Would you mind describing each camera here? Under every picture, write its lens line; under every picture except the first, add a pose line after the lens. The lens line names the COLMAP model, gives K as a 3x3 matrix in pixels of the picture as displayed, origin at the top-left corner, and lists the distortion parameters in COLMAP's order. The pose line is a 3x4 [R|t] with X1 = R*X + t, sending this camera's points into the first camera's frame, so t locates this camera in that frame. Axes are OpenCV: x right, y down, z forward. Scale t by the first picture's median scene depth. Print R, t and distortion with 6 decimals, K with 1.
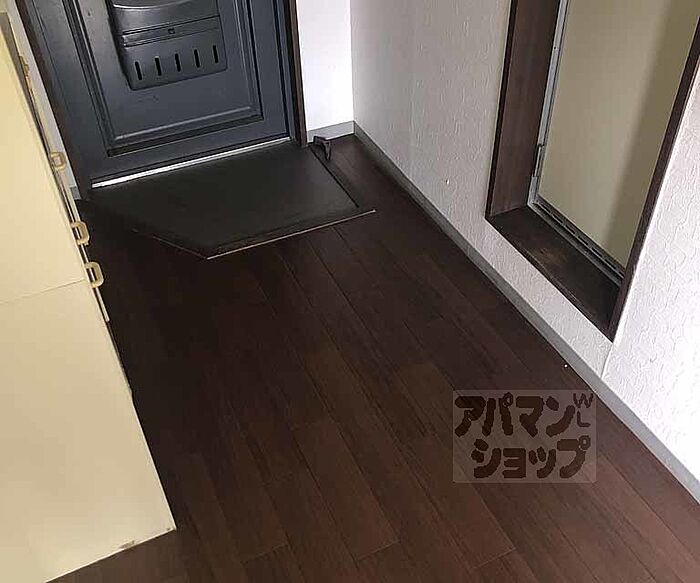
lens RADIAL K [[696.5, 0, 350.0], [0, 696.5, 291.5], [0, 0, 1]] dist [-0.000487, -0.023696]
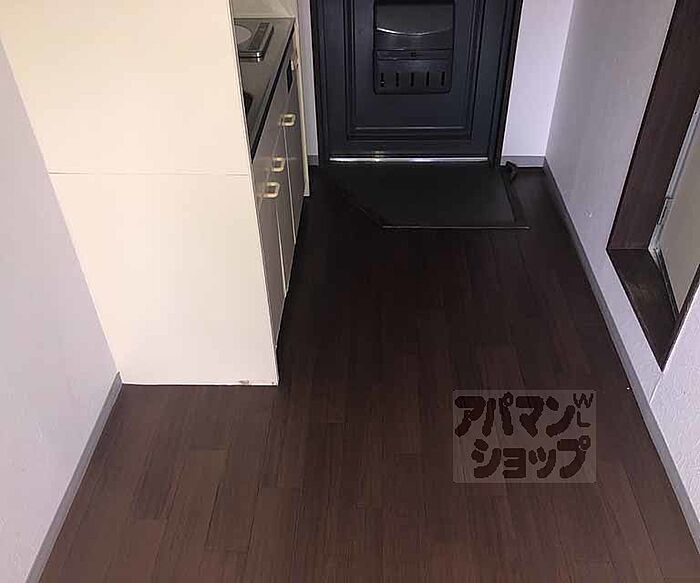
lens RADIAL K [[634.5, 0, 350.0], [0, 634.5, 291.5], [0, 0, 1]] dist [0.005355, -0.004871]
pose [[0.888549, 0.292123, -0.353758, 0.182404], [-0.306741, 0.951668, 0.015406, 0.064243], [0.341160, 0.094823, 0.935210, -0.106396]]
